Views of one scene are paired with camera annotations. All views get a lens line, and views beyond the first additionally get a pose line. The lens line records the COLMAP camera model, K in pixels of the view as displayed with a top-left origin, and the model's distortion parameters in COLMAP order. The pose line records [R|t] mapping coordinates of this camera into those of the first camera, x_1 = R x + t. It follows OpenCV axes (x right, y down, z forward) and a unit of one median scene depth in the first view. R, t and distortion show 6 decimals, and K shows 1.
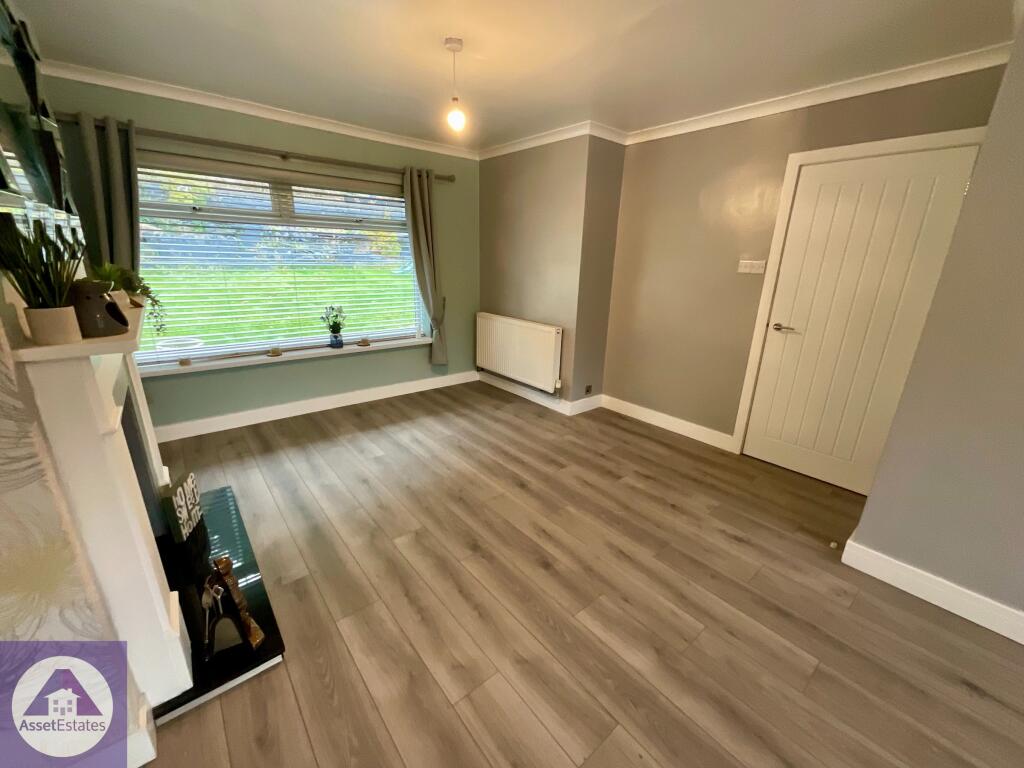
lens RADIAL K [[409.2, 0, 508.5], [0, 409.2, 379.3], [0, 0, 1]] dist [-0.000429, 0.000148]
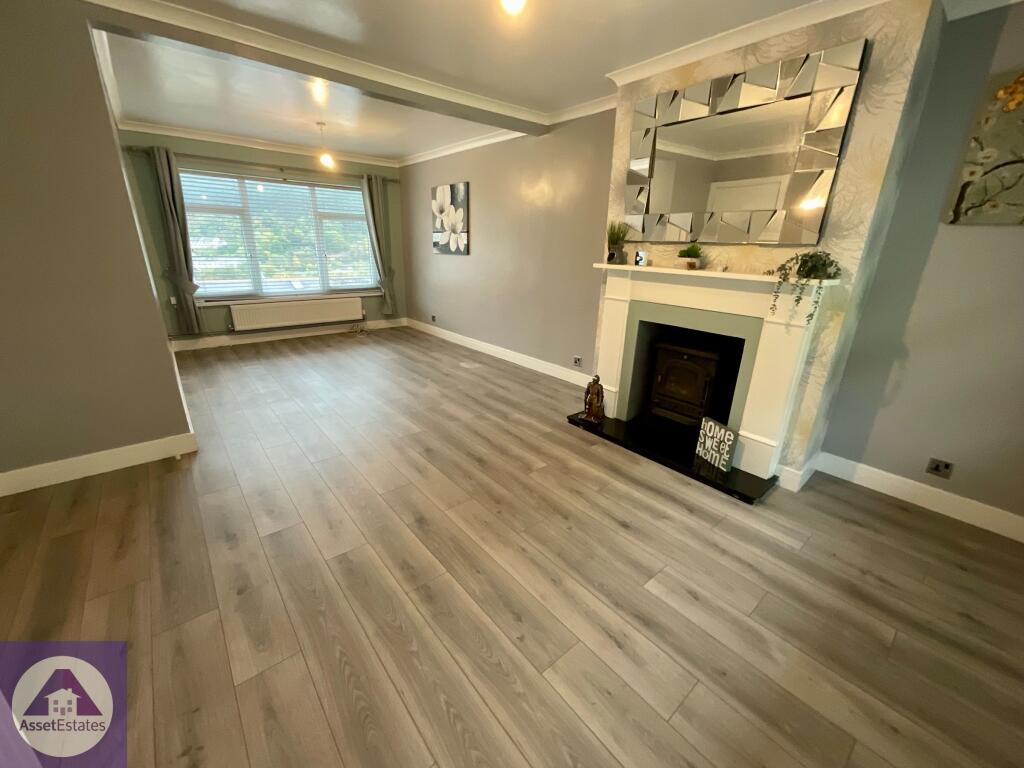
lens RADIAL K [[400.3, 0, 508.0], [0, 400.3, 379.5], [0, 0, 1]] dist [0.000028, -0.003894]
pose [[-0.998743, -0.045652, -0.020679, -0.103226], [-0.049109, 0.809142, 0.585558, -0.411710], [-0.010000, 0.585838, -0.810367, 1.477913]]
